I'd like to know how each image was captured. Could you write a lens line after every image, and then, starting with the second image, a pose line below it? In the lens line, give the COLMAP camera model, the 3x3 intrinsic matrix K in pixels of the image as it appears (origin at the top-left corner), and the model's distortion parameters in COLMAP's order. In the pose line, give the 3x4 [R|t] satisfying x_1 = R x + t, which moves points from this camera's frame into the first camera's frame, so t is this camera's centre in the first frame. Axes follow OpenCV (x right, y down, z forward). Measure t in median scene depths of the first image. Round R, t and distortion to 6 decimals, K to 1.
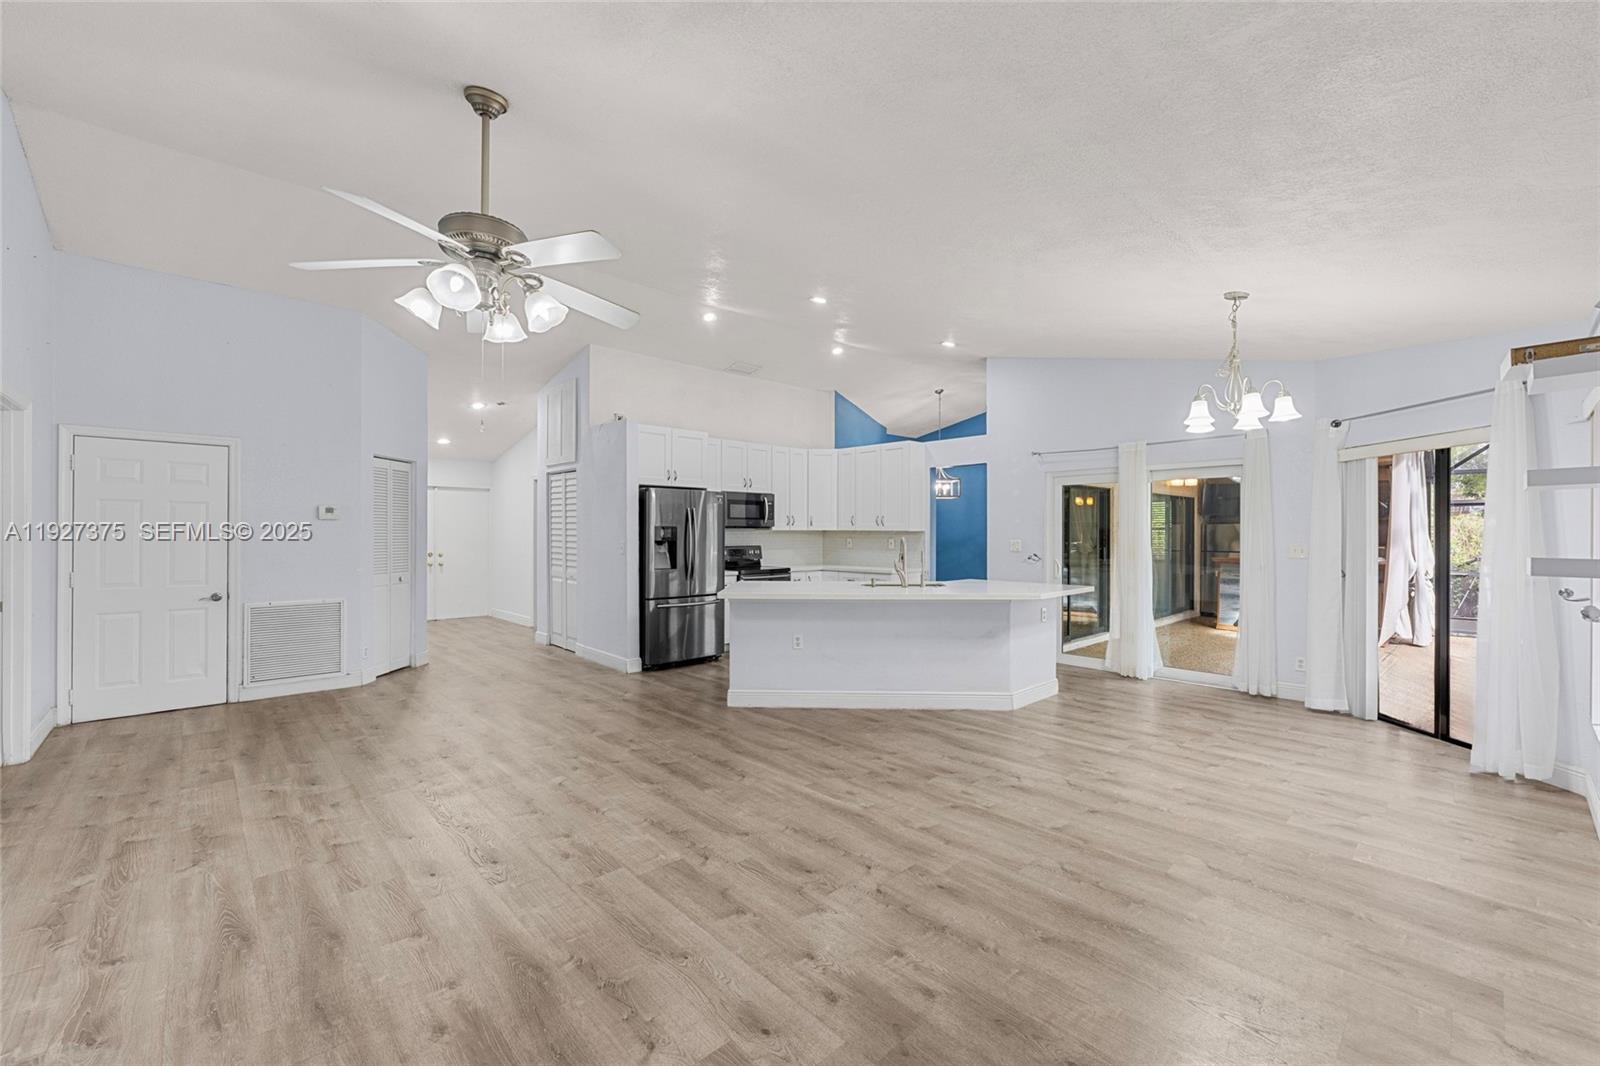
lens RADIAL K [[640.2, 0, 792.4], [0, 640.2, 540.3], [0, 0, 1]] dist [-0.001758, 0.000659]
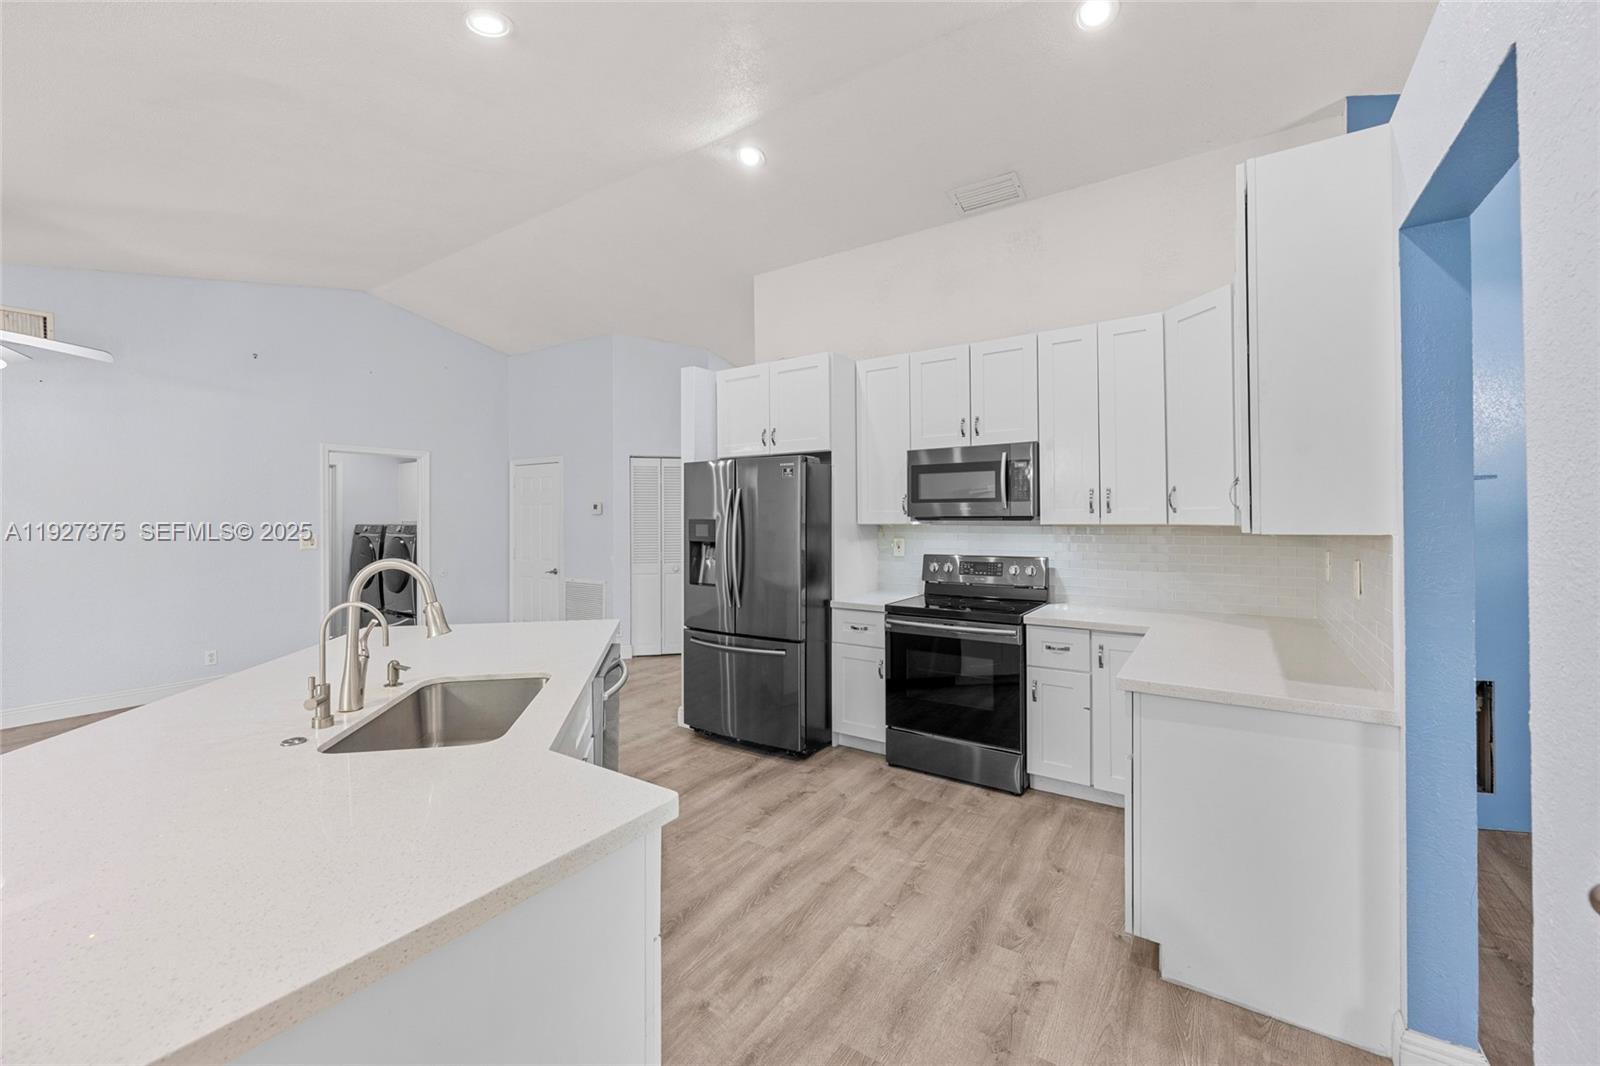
lens RADIAL K [[640.2, 0, 802.0], [0, 640.2, 520.2], [0, 0, 1]] dist [-0.001758, 0.000659]
pose [[0.240734, 0.001998, -0.970589, 0.805821], [-0.008909, 0.999960, -0.000151, -0.038385], [0.970550, 0.008683, 0.240742, 1.664350]]
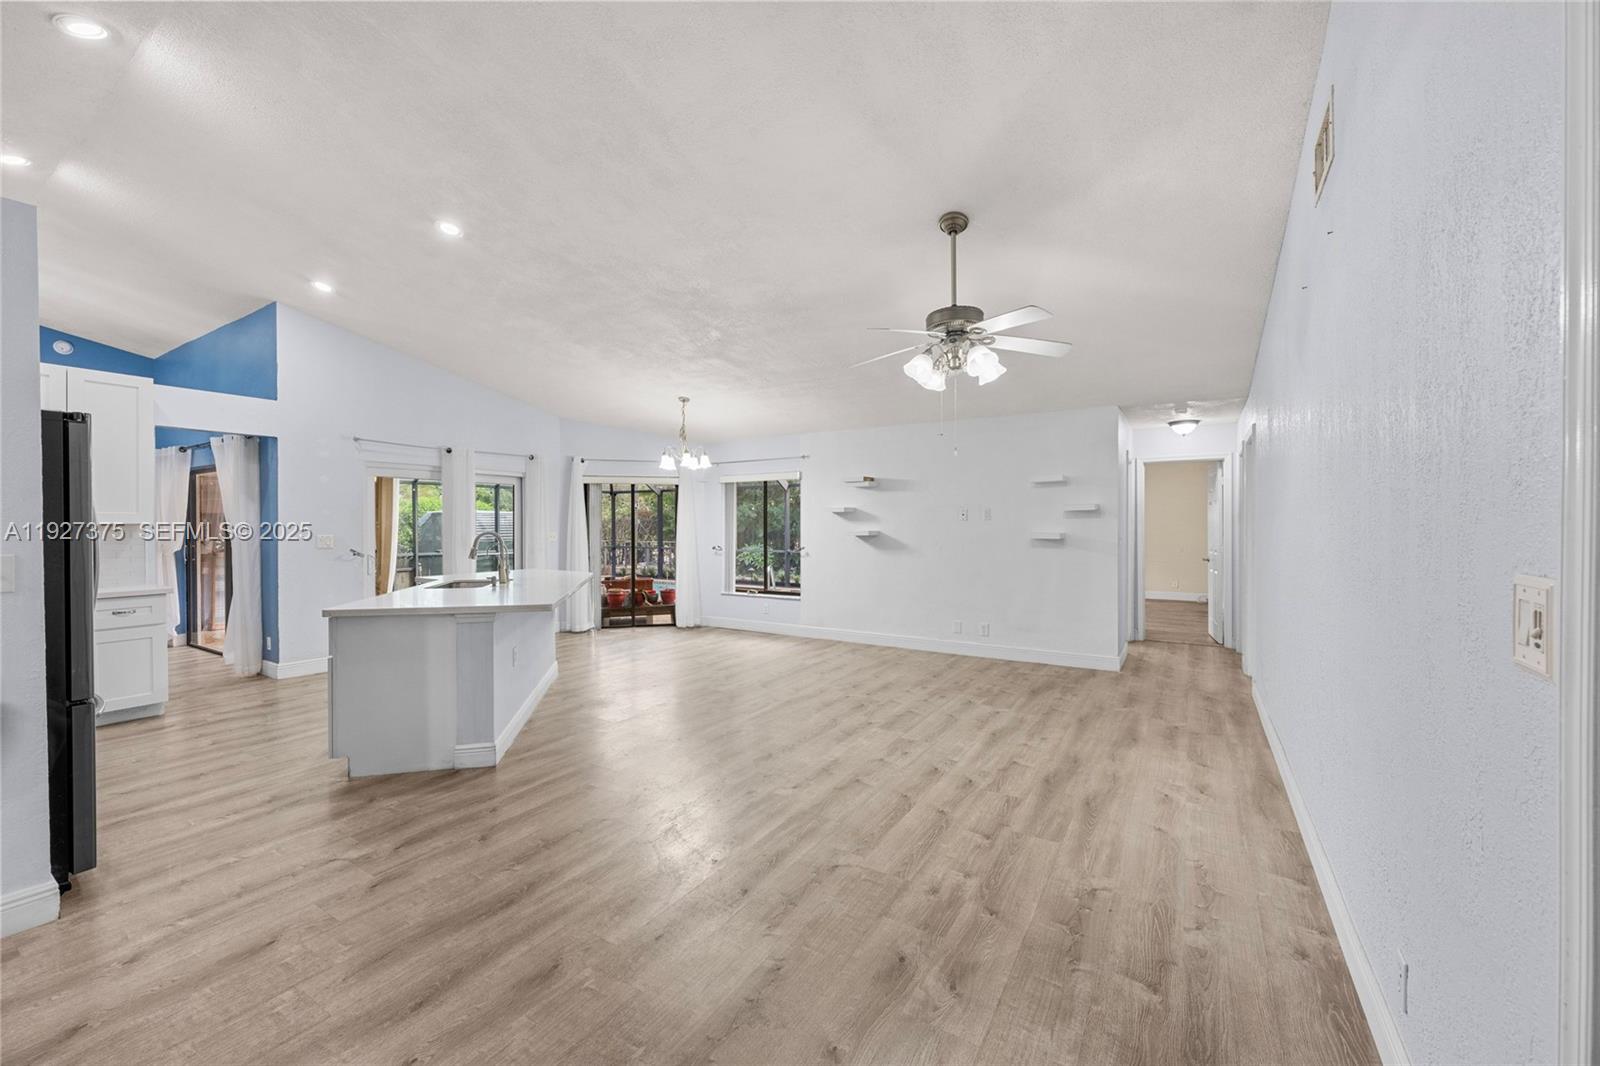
lens RADIAL K [[640.2, 0, 799.7], [0, 640.2, 521.4], [0, 0, 1]] dist [-0.001758, 0.000659]
pose [[-0.267463, 0.004919, 0.963556, -1.246986], [0.013848, 0.999903, -0.001261, -0.014910], [-0.963469, 0.013006, -0.267505, 1.202524]]
